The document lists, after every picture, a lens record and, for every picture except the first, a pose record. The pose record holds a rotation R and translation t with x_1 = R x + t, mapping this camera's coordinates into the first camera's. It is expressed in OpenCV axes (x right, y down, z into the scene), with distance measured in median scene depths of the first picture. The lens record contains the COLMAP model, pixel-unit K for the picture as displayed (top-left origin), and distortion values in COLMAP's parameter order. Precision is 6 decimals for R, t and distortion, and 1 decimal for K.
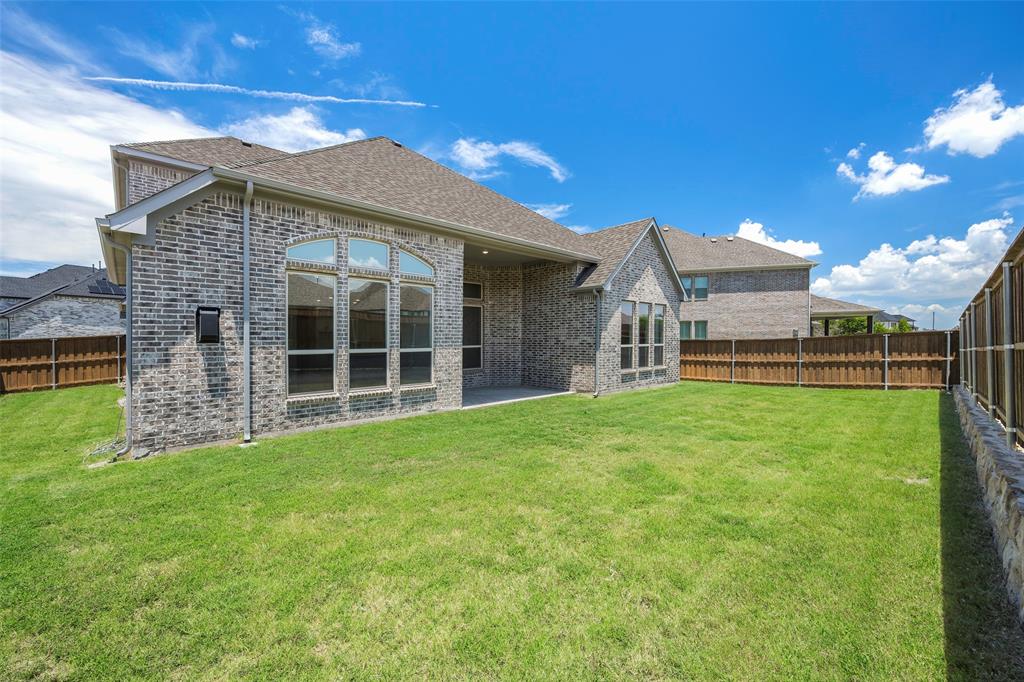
lens RADIAL K [[428.6, 0, 511.6], [0, 428.6, 339.4], [0, 0, 1]] dist [-0.004499, -0.000954]
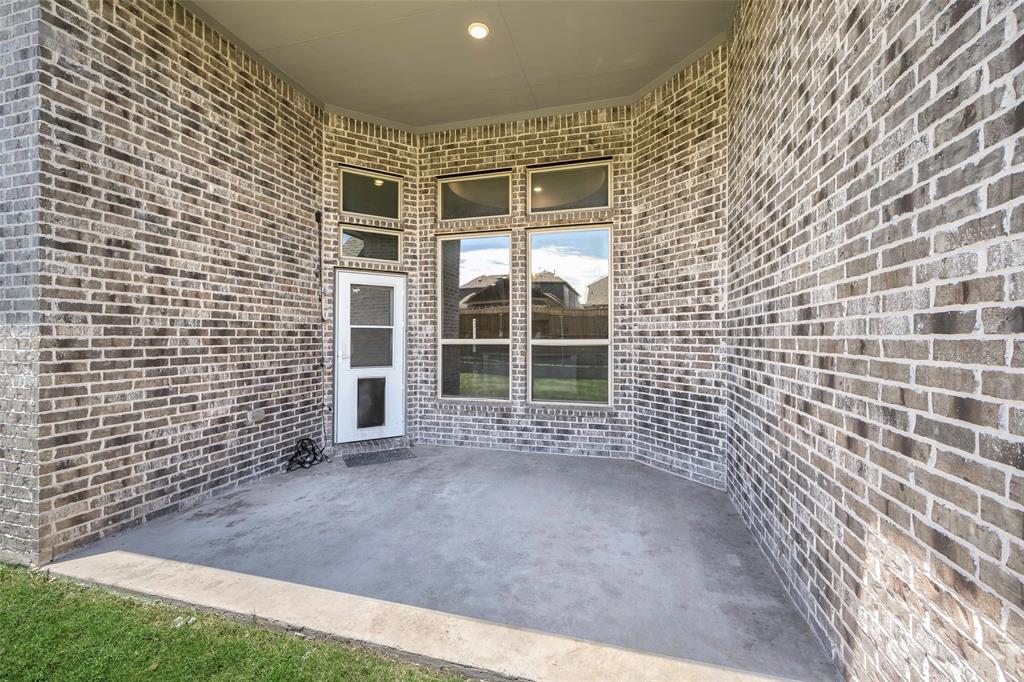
lens RADIAL K [[428.6, 0, 505.0], [0, 428.6, 331.7], [0, 0, 1]] dist [-0.004499, -0.000954]
pose [[0.528002, -0.012211, -0.849156, 0.175876], [-0.000570, 0.999891, -0.014732, 0.012390], [0.849243, 0.008262, 0.527937, 0.741465]]
